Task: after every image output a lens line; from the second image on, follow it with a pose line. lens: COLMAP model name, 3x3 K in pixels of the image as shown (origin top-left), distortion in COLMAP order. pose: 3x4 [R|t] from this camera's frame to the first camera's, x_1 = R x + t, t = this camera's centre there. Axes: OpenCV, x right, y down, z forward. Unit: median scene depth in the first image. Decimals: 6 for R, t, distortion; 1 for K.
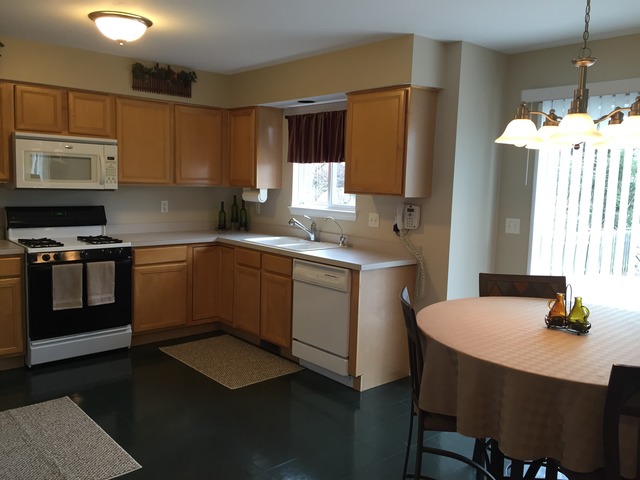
lens RADIAL K [[549.3, 0, 321.8], [0, 549.3, 238.4], [0, 0, 1]] dist [0.041407, -0.008536]
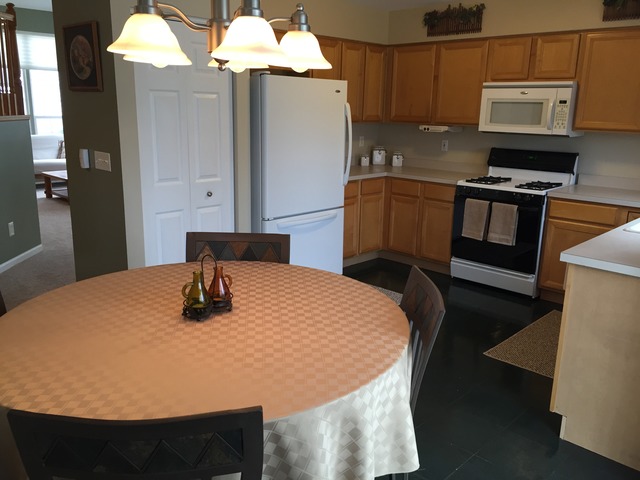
lens RADIAL K [[549.3, 0, 321.8], [0, 549.3, 238.4], [0, 0, 1]] dist [0.041407, -0.008536]
pose [[0.076061, 0.205660, -0.975663, 0.578579], [-0.128220, 0.972391, 0.194974, -0.050356], [0.988825, 0.110270, 0.100330, 0.530094]]
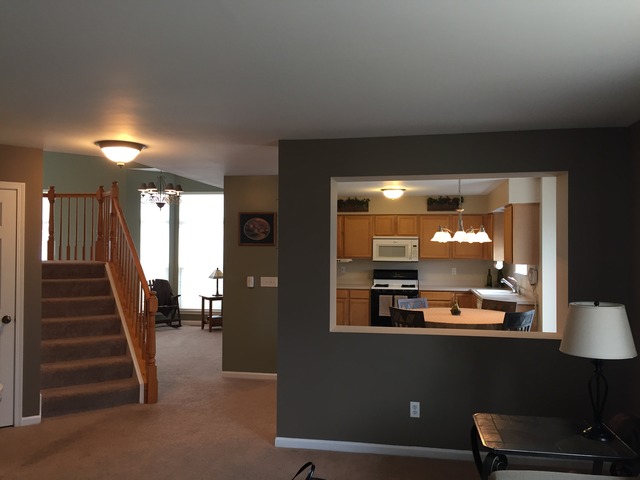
lens RADIAL K [[549.3, 0, 321.8], [0, 549.3, 238.4], [0, 0, 1]] dist [0.041407, -0.008536]
pose [[0.619163, -0.038490, -0.784319, 1.002462], [-0.072548, 0.991722, -0.105940, 0.065854], [0.781904, 0.122495, 0.611245, -0.503956]]
